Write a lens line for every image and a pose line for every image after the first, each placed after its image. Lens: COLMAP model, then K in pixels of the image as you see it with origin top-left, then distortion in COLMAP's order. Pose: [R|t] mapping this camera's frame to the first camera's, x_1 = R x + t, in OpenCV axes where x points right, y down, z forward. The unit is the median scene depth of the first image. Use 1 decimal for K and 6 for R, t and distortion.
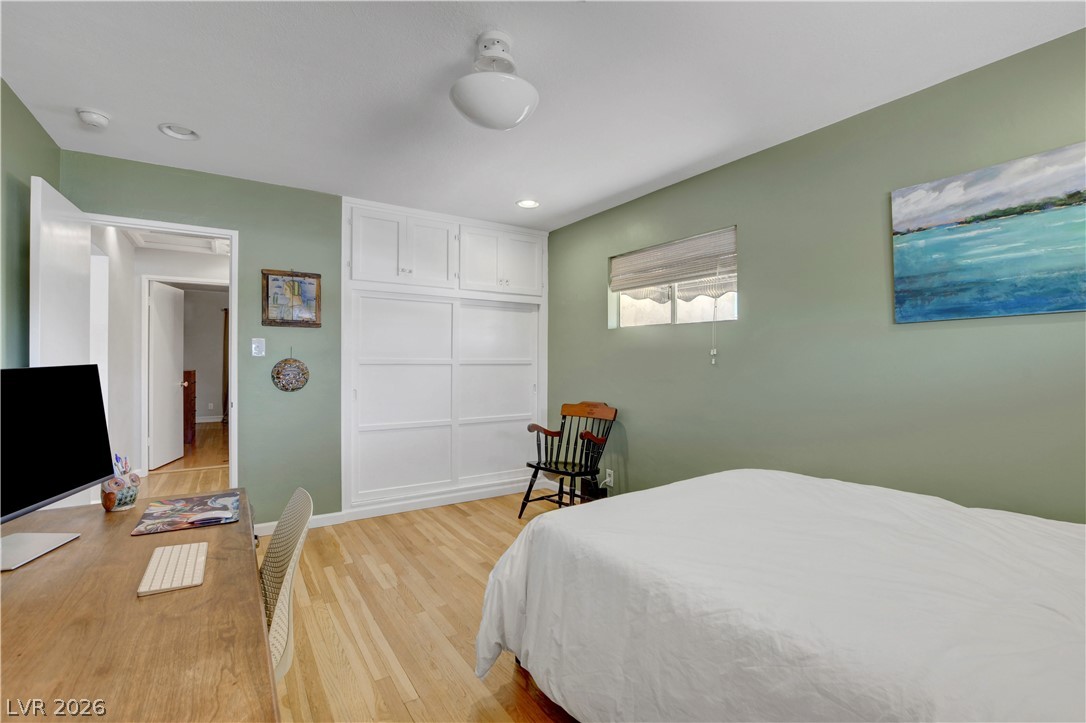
lens RADIAL K [[482.3, 0, 546.6], [0, 482.3, 356.3], [0, 0, 1]] dist [-0.042078, 0.000086]
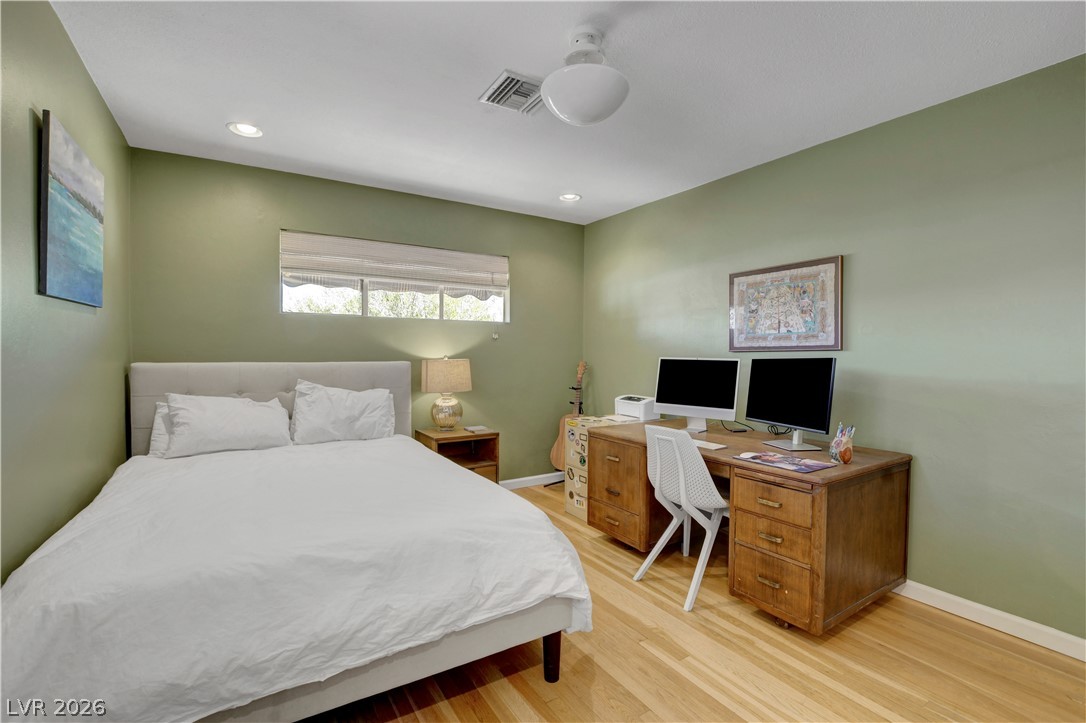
lens RADIAL K [[475.8, 0, 543.0], [0, 475.8, 361.5], [0, 0, 1]] dist [-0.040429, 0.000023]
pose [[-0.999570, -0.008864, 0.027942, -0.053894], [-0.008611, 0.999921, 0.009164, 0.024524], [-0.028021, 0.008919, -0.999568, 1.802881]]
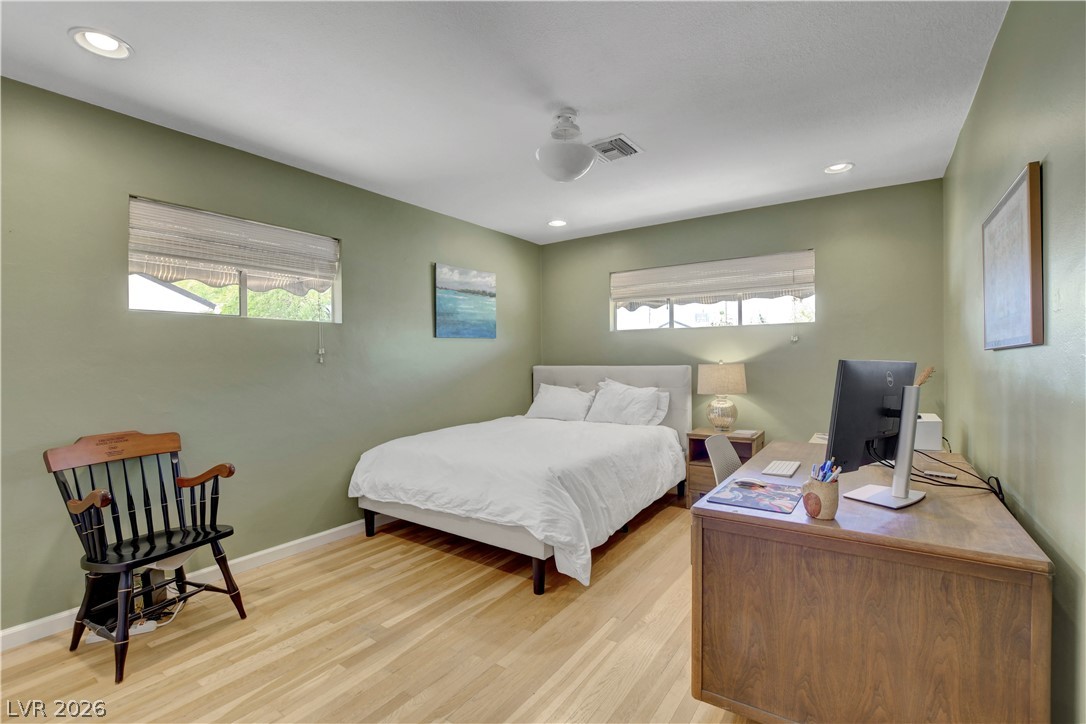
lens RADIAL K [[482.3, 0, 546.6], [0, 482.3, 356.8], [0, 0, 1]] dist [-0.042078, 0.000086]
pose [[-0.375460, 0.004802, 0.926826, -1.193213], [0.002795, 0.999988, -0.004049, 0.013220], [-0.926835, 0.001070, -0.375469, 1.394816]]
